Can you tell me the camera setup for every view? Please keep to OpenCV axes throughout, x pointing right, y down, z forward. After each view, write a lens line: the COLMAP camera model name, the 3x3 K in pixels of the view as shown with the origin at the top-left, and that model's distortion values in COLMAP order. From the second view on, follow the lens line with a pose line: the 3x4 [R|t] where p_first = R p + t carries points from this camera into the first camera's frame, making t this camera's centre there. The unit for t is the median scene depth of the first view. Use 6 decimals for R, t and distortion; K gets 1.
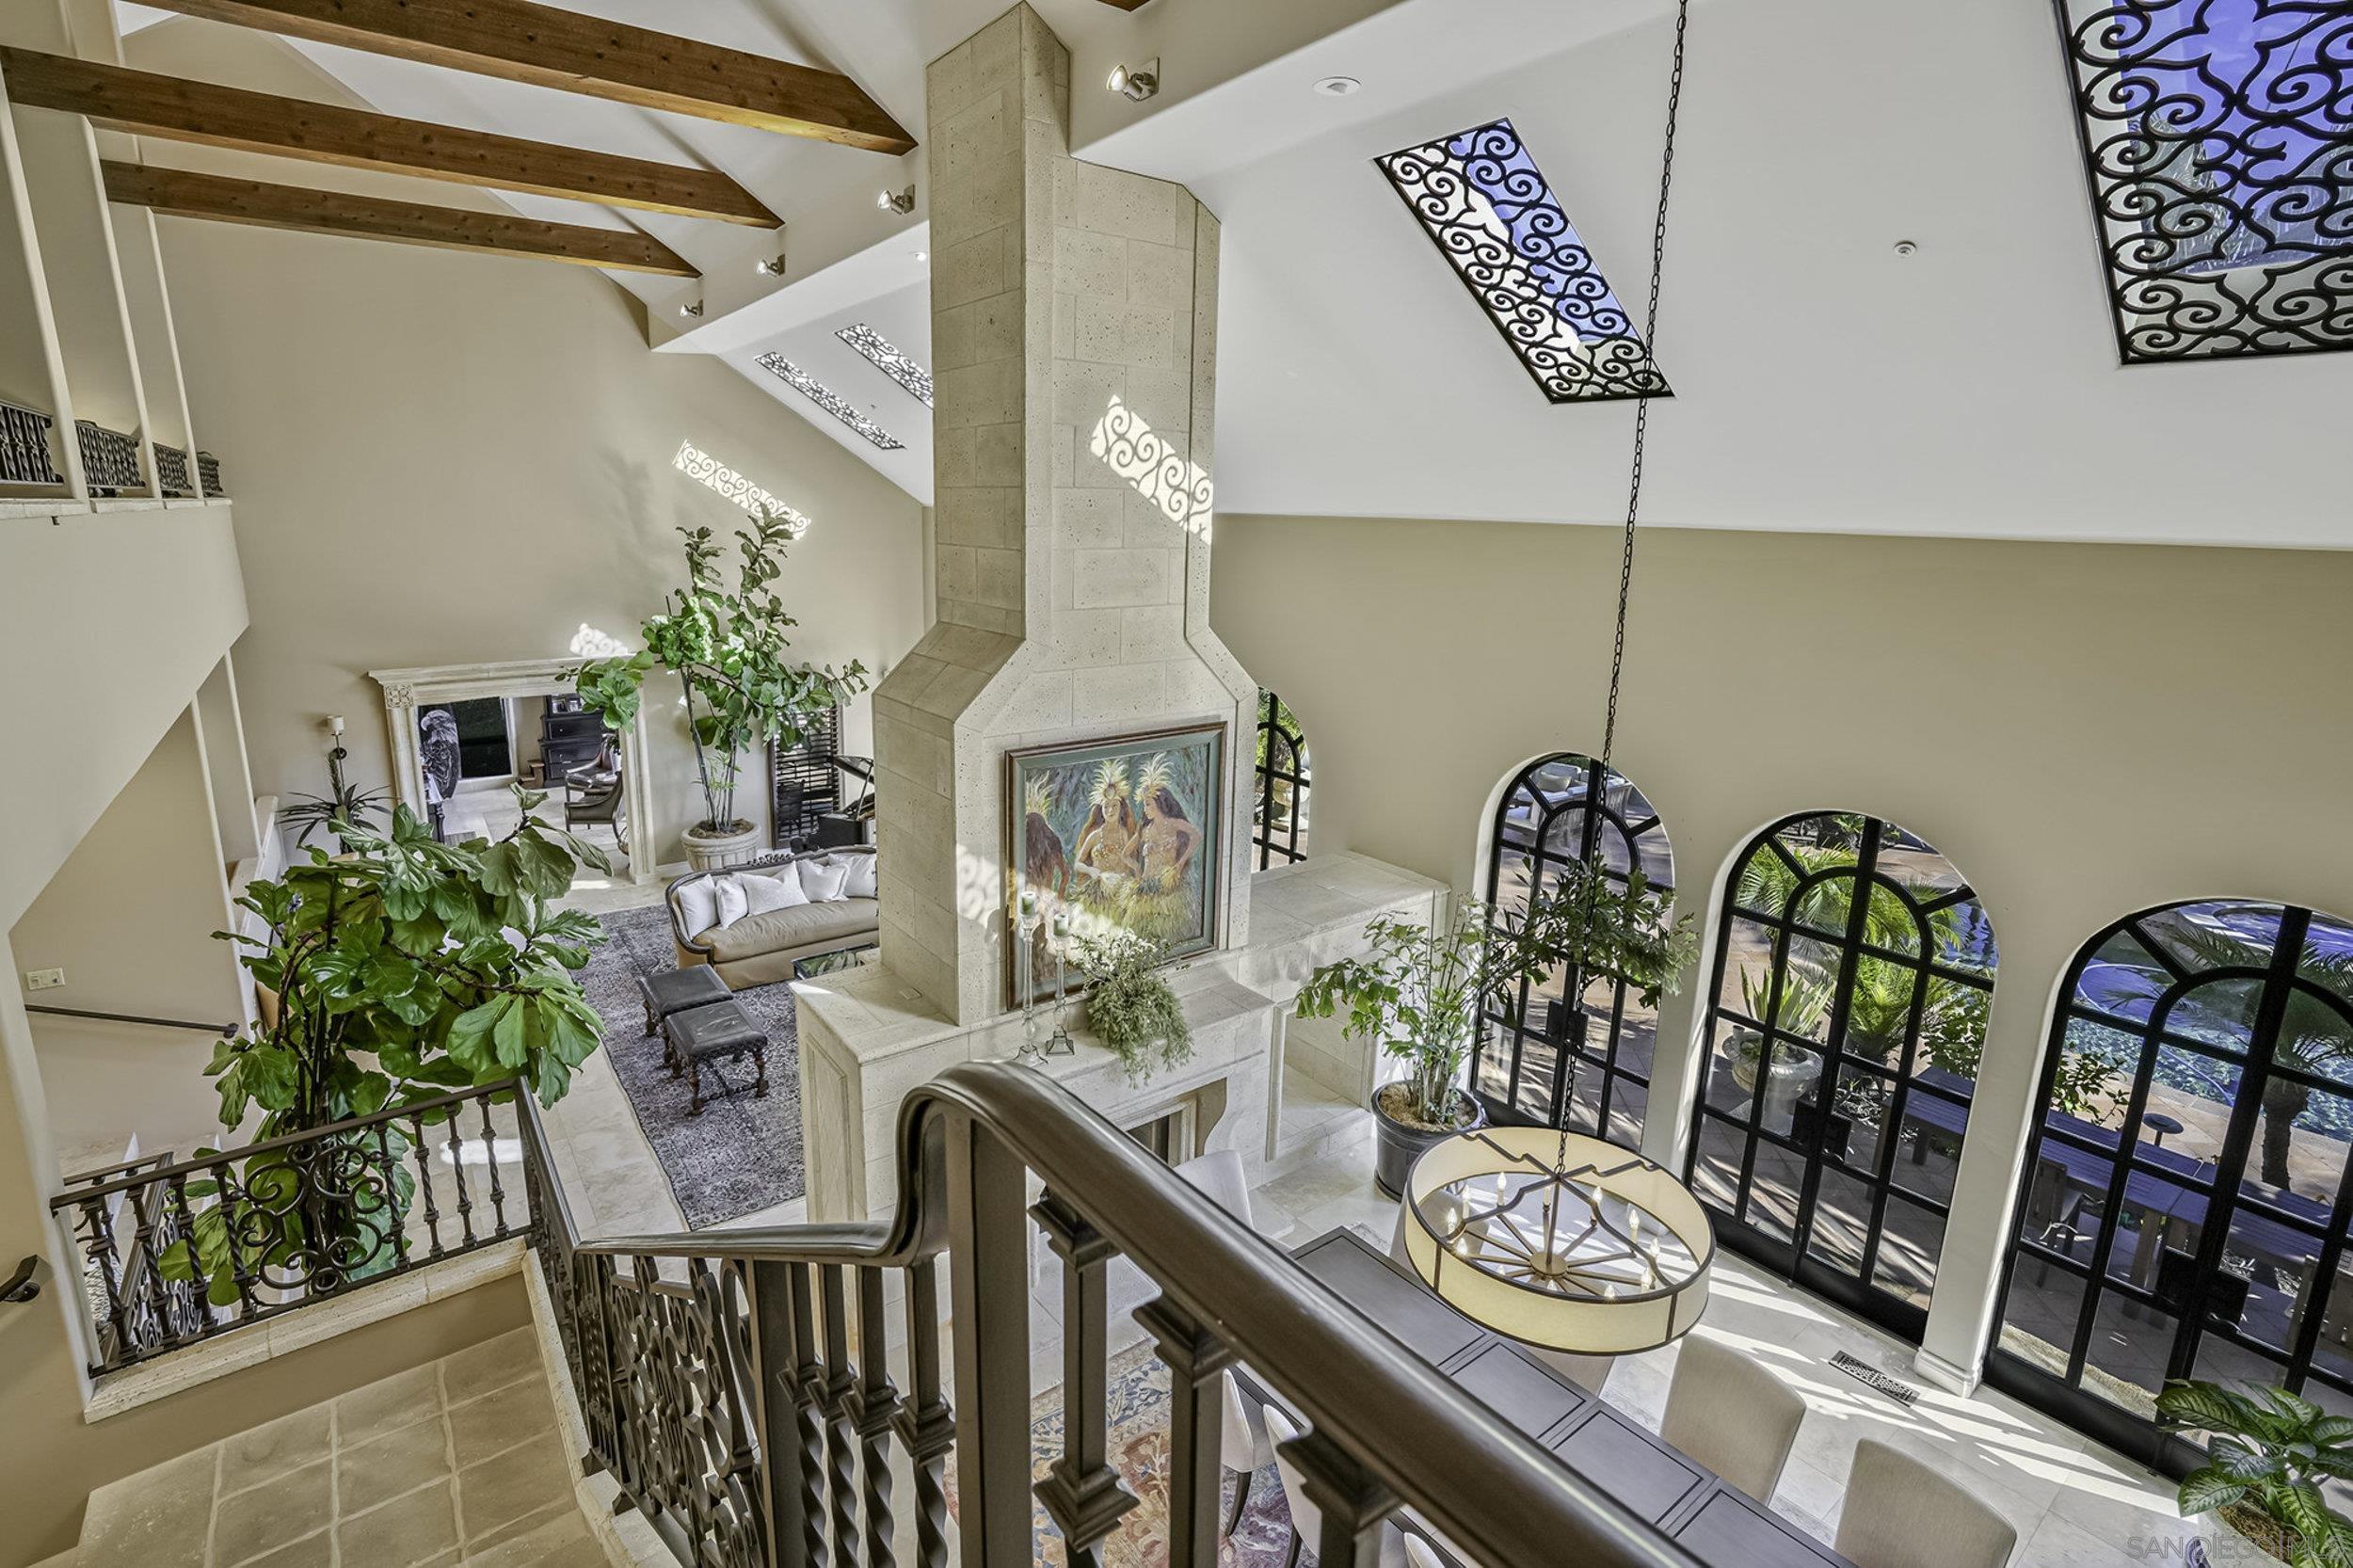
lens RADIAL K [[1083.1, 0, 1183.3], [0, 1083.1, 788.5], [0, 0, 1]] dist [-0.027610, 0.003729]
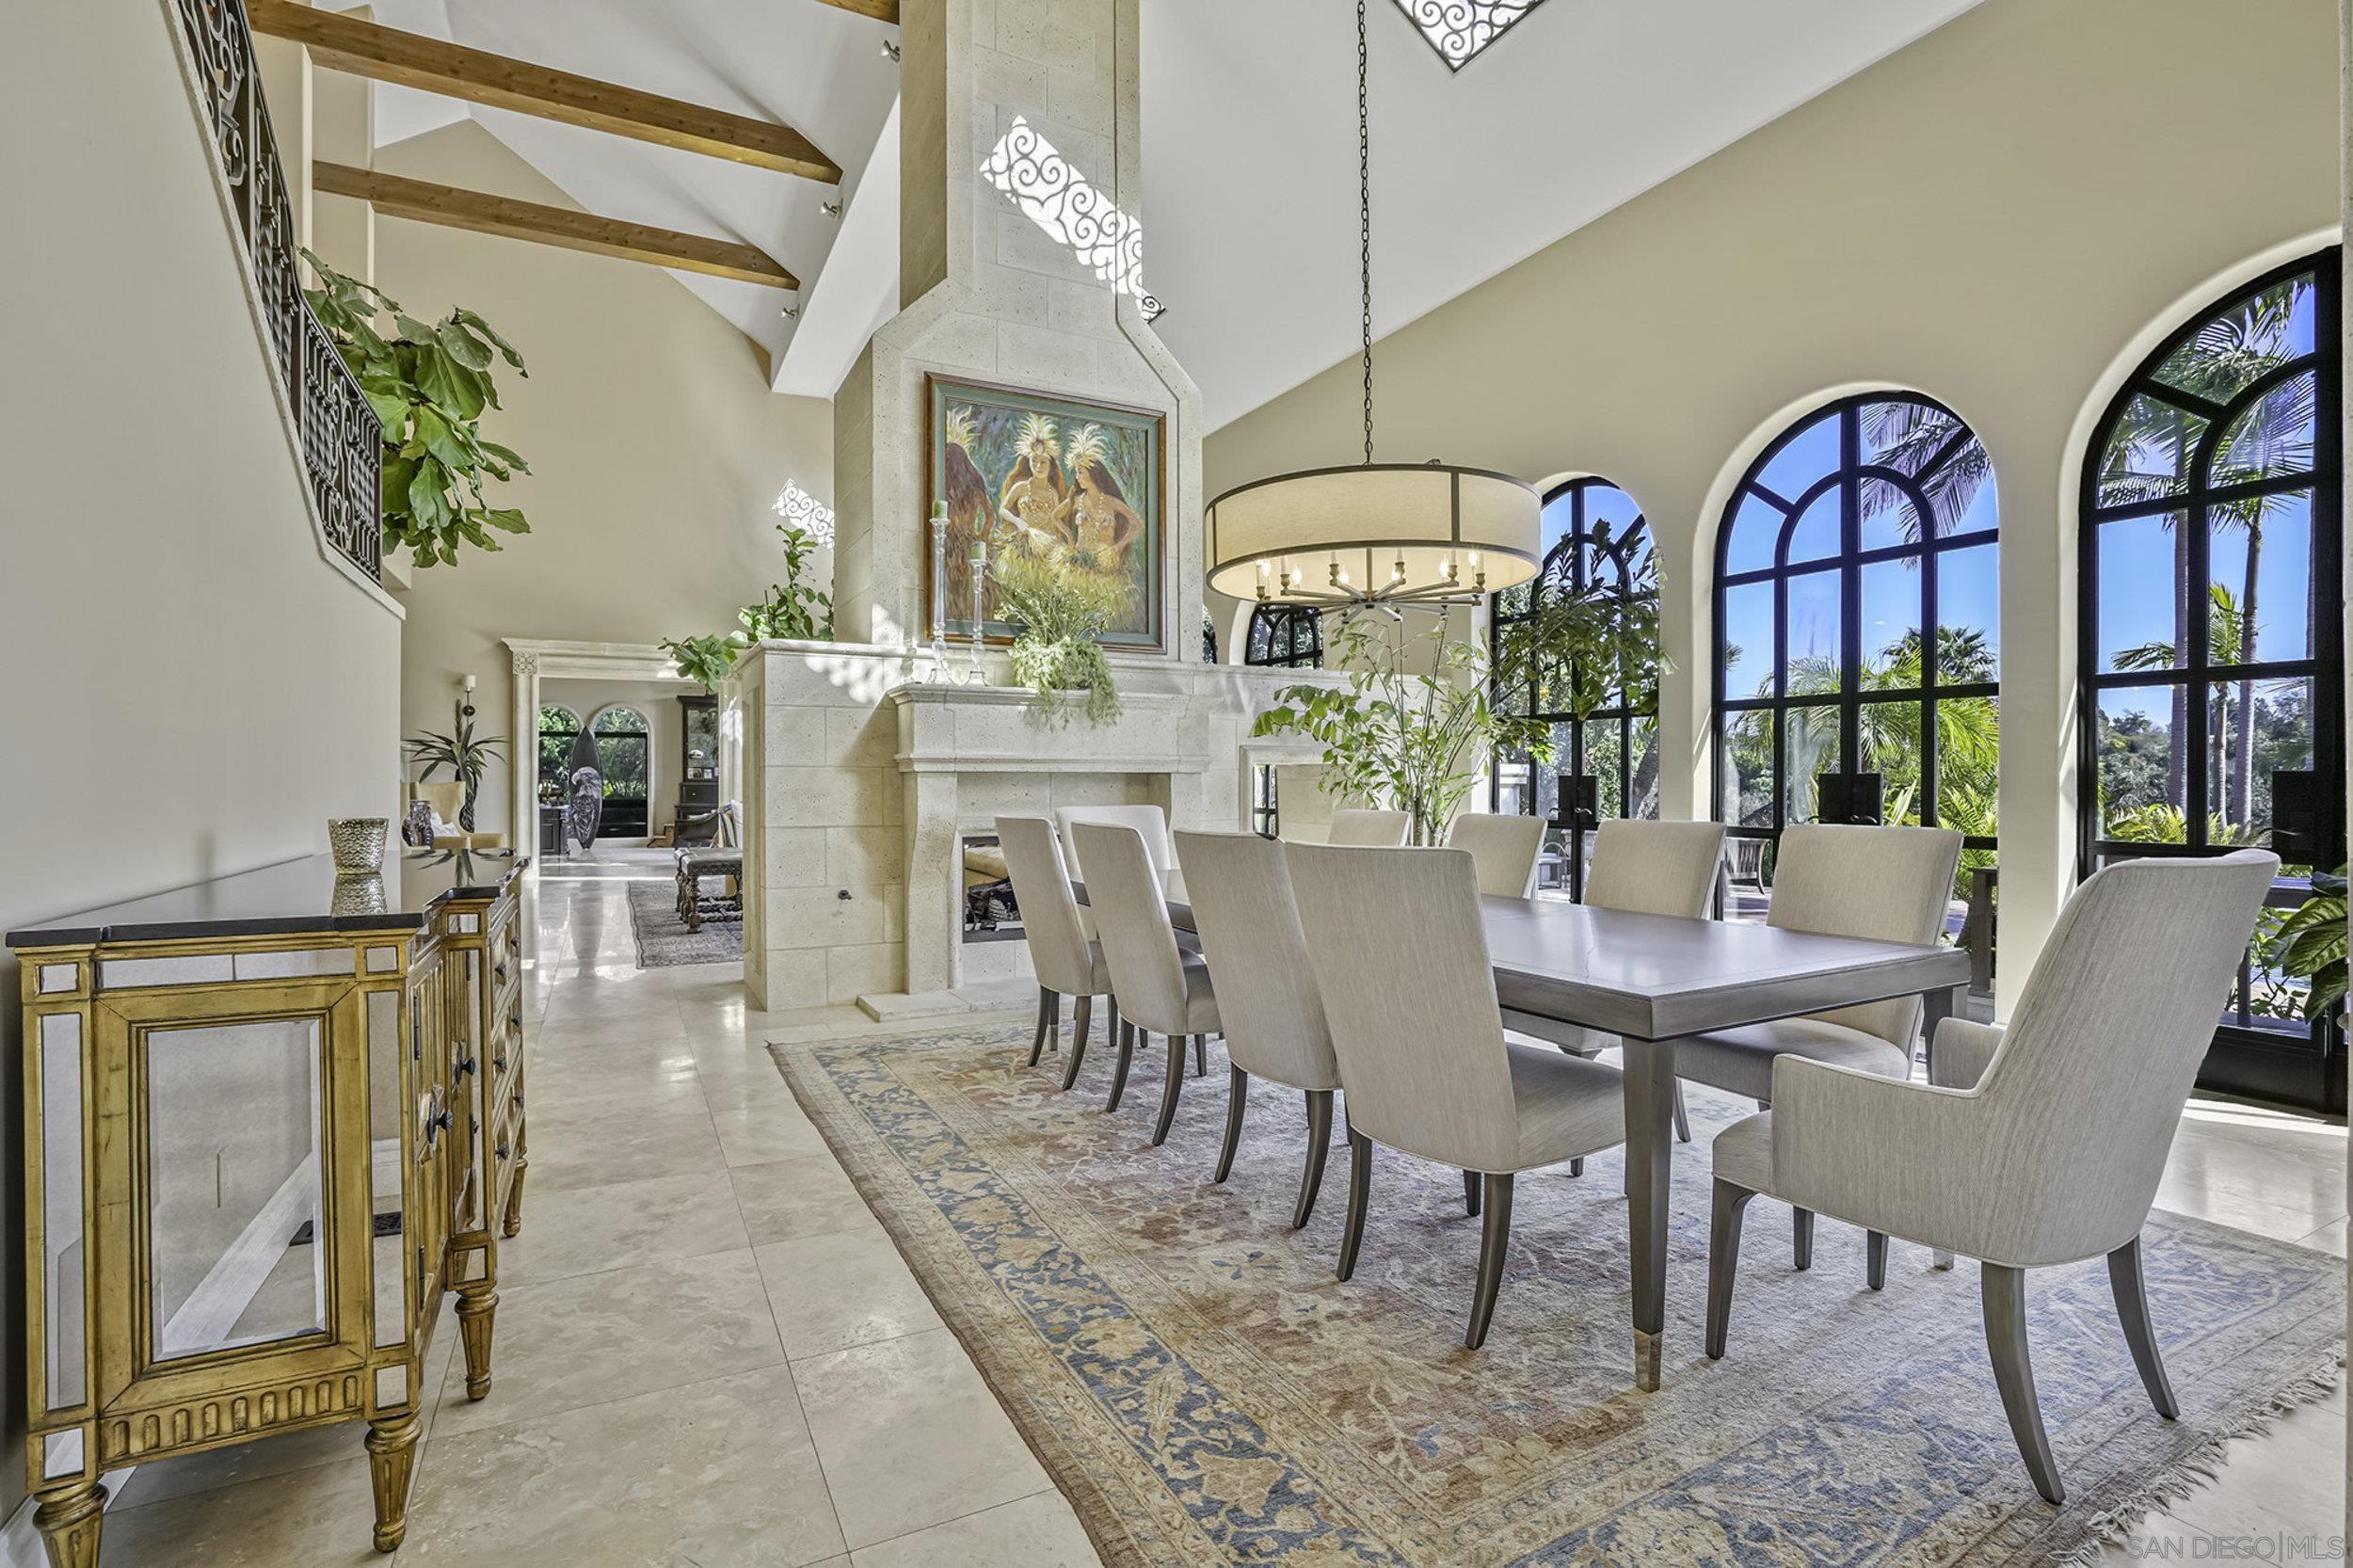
lens RADIAL K [[1083.1, 0, 1178.6], [0, 1083.1, 786.3], [0, 0, 1]] dist [-0.027610, 0.003729]
pose [[0.987008, -0.033248, -0.157195, 0.208470], [-0.004127, 0.972787, -0.231663, 0.536183], [0.160620, 0.229302, 0.960011, 0.103573]]
